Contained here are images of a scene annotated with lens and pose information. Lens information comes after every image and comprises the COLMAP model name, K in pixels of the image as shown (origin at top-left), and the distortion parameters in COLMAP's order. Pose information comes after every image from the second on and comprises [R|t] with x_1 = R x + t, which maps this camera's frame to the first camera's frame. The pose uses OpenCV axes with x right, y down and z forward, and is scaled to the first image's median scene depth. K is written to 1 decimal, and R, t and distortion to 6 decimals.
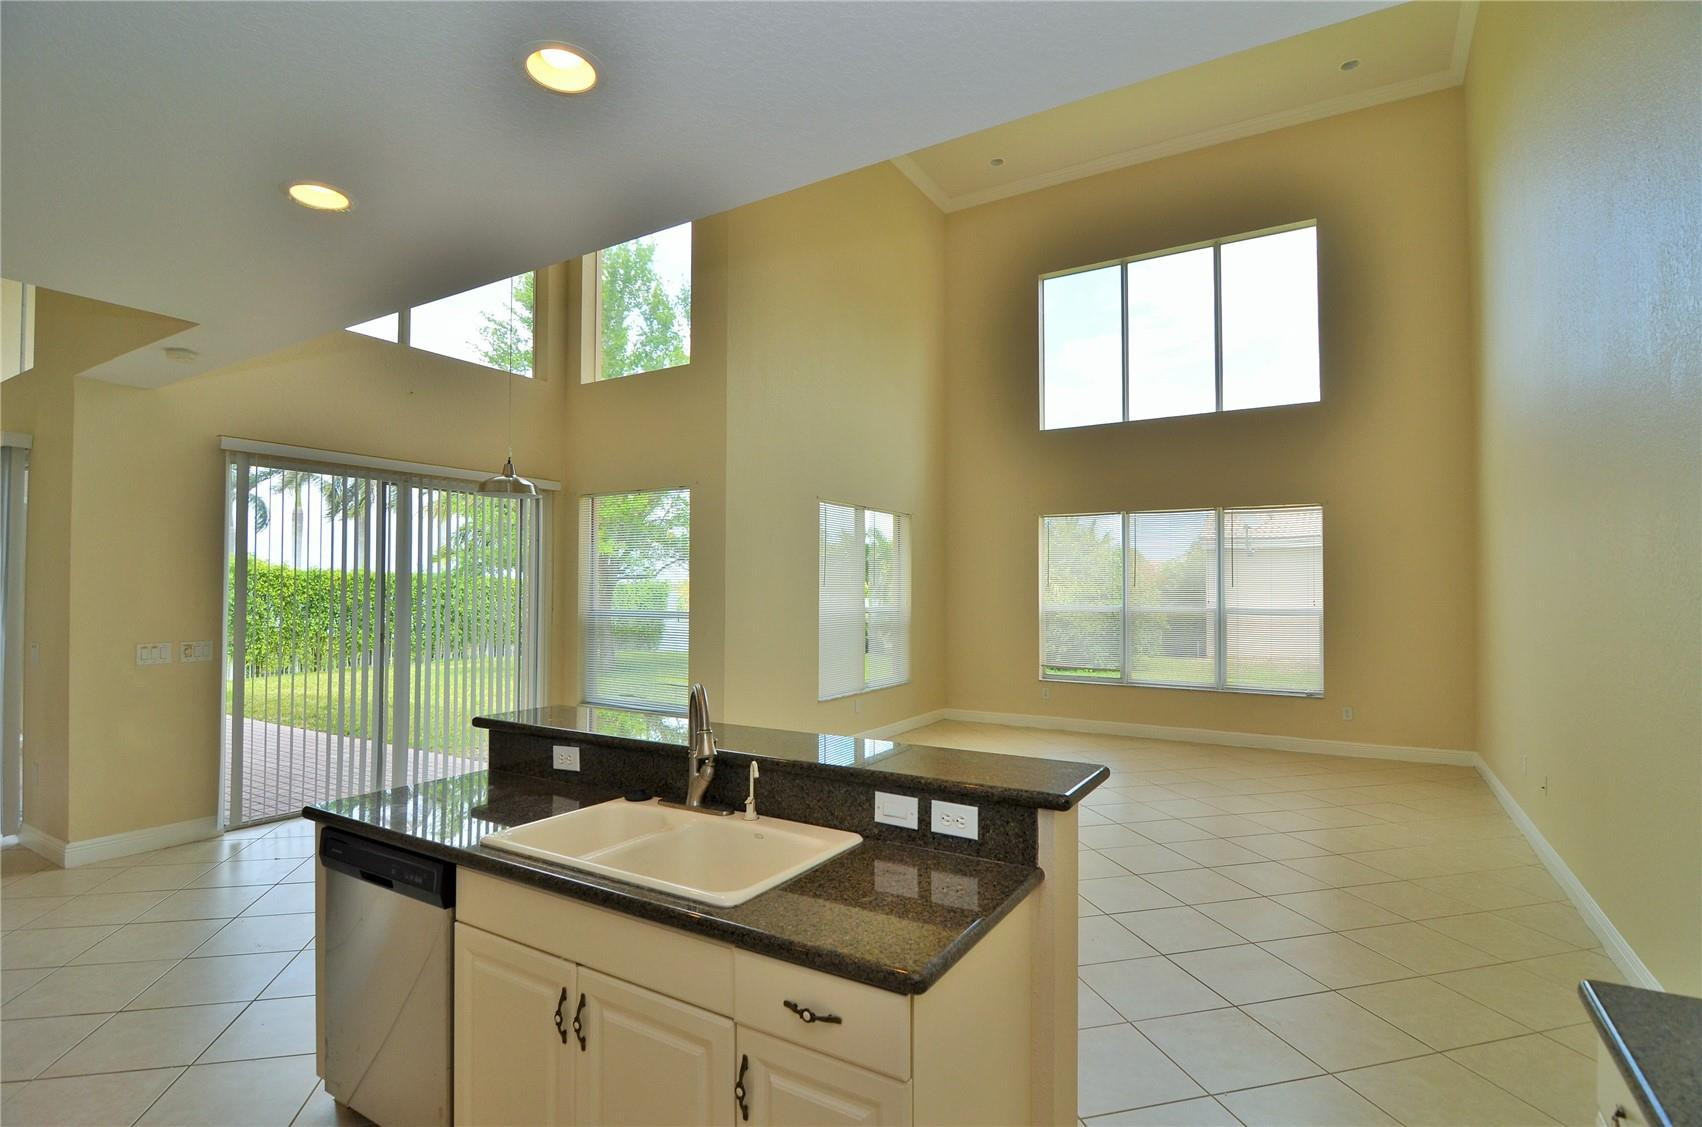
lens RADIAL K [[832.5, 0, 844.5], [0, 832.5, 577.4], [0, 0, 1]] dist [-0.019332, -0.001976]
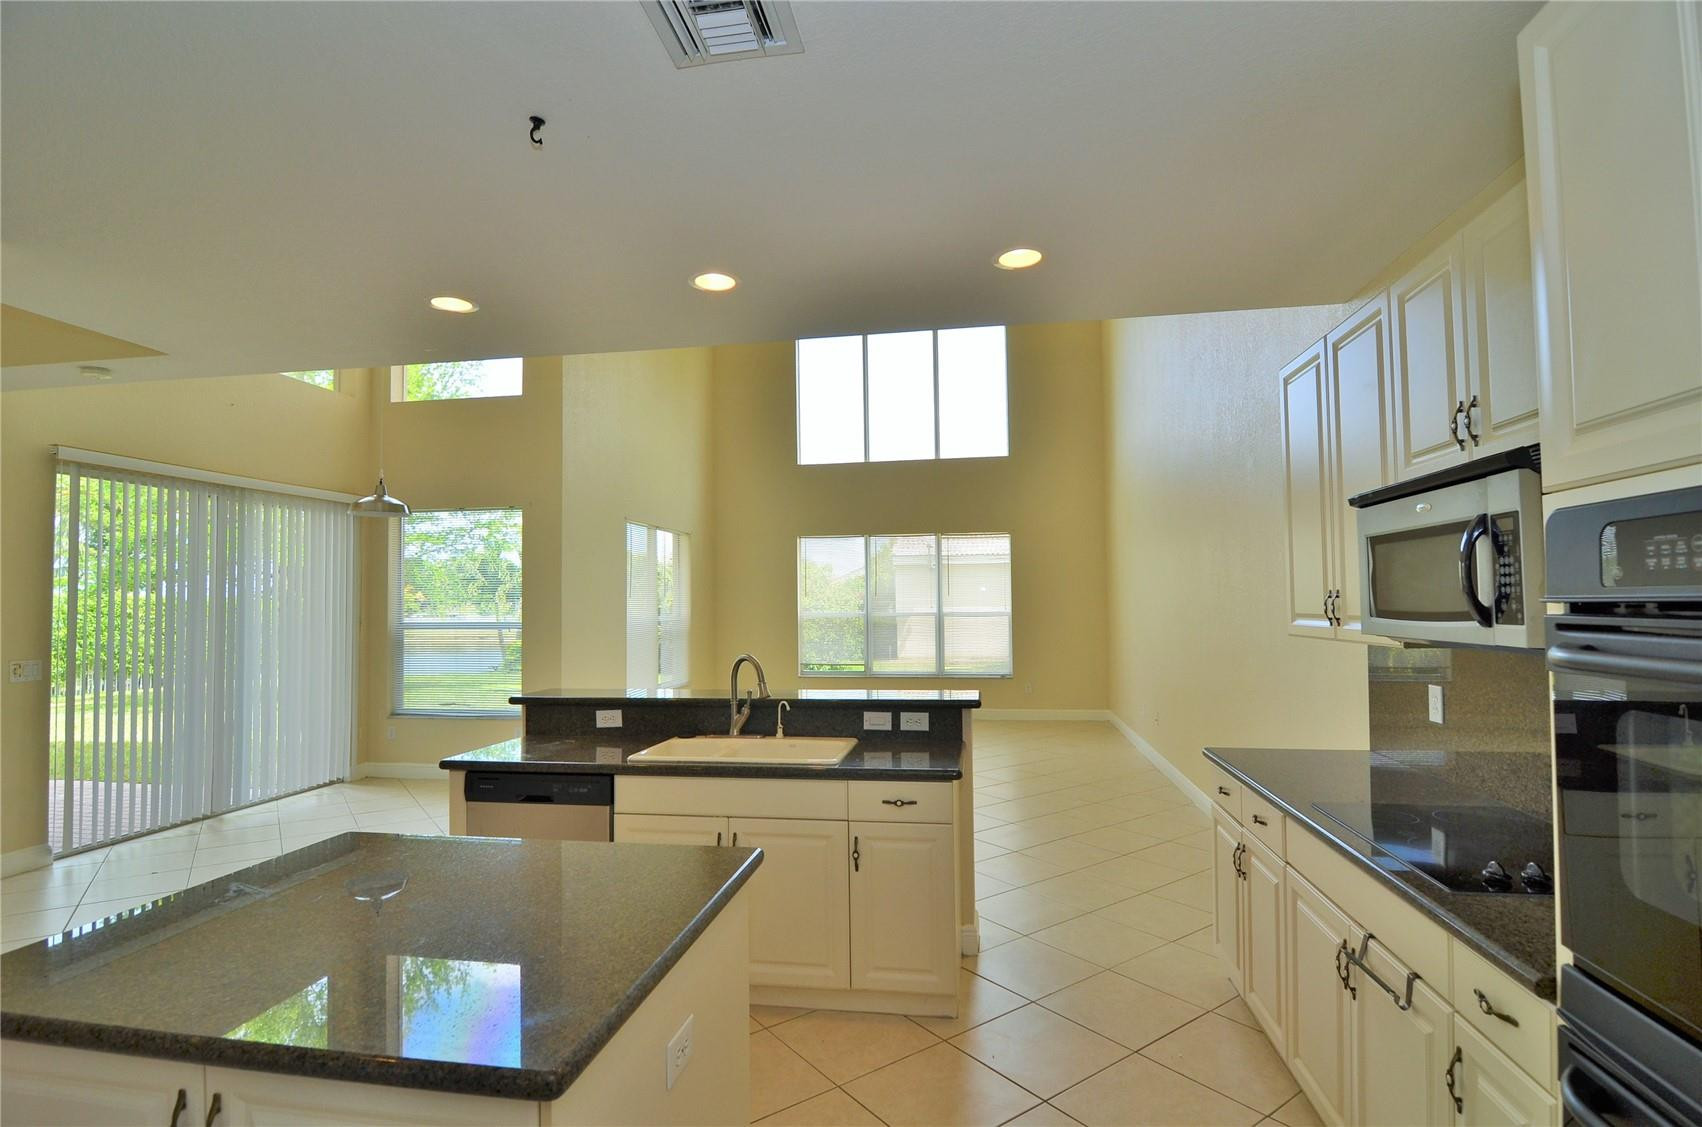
lens RADIAL K [[832.5, 0, 854.5], [0, 832.5, 564.4], [0, 0, 1]] dist [-0.019332, -0.001976]
pose [[0.926249, 0.004517, 0.376886, -0.163881], [0.007473, 0.999512, -0.030345, 0.002077], [-0.376839, 0.030924, 0.925762, -0.151920]]
